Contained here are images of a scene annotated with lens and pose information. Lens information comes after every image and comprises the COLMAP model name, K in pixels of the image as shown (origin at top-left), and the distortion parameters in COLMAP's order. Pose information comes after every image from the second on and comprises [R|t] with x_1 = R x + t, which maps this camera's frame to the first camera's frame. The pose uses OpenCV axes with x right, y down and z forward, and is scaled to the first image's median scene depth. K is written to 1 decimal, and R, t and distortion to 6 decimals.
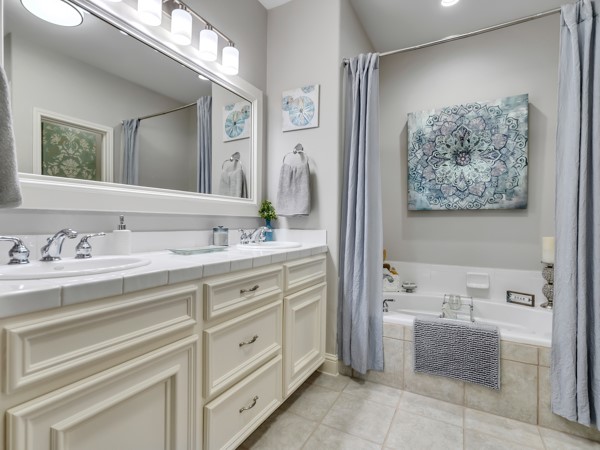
lens RADIAL K [[307.8, 0, 296.4], [0, 307.8, 224.0], [0, 0, 1]] dist [-0.003096, 0.003638]
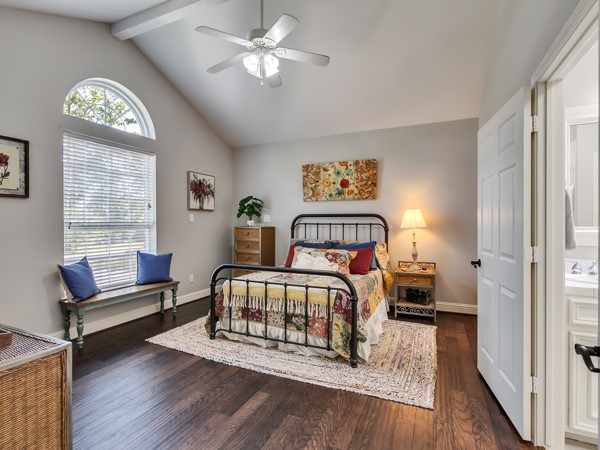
lens RADIAL K [[307.8, 0, 296.4], [0, 307.8, 224.0], [0, 0, 1]] dist [-0.003096, 0.003638]
pose [[0.078548, -0.000625, -0.996910, 0.411949], [-0.005318, 0.999985, -0.001046, -0.078986], [0.996896, 0.005384, 0.078544, -0.422986]]
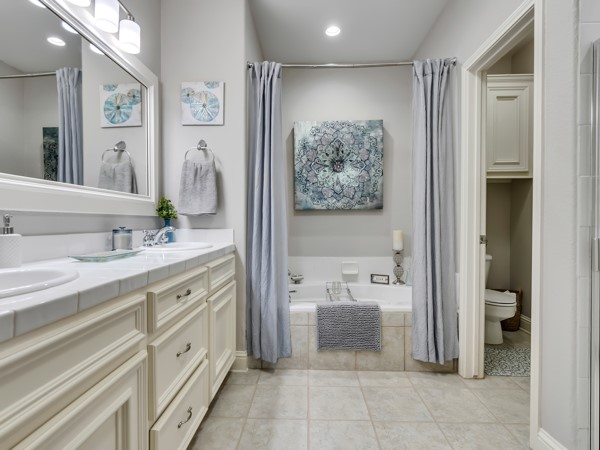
lens RADIAL K [[307.8, 0, 296.4], [0, 307.8, 224.0], [0, 0, 1]] dist [-0.003096, 0.003638]
pose [[0.895290, -0.015153, 0.445226, -0.168345], [0.013428, 0.999885, 0.007030, -0.000910], [-0.445282, -0.000316, 0.895390, 0.009777]]
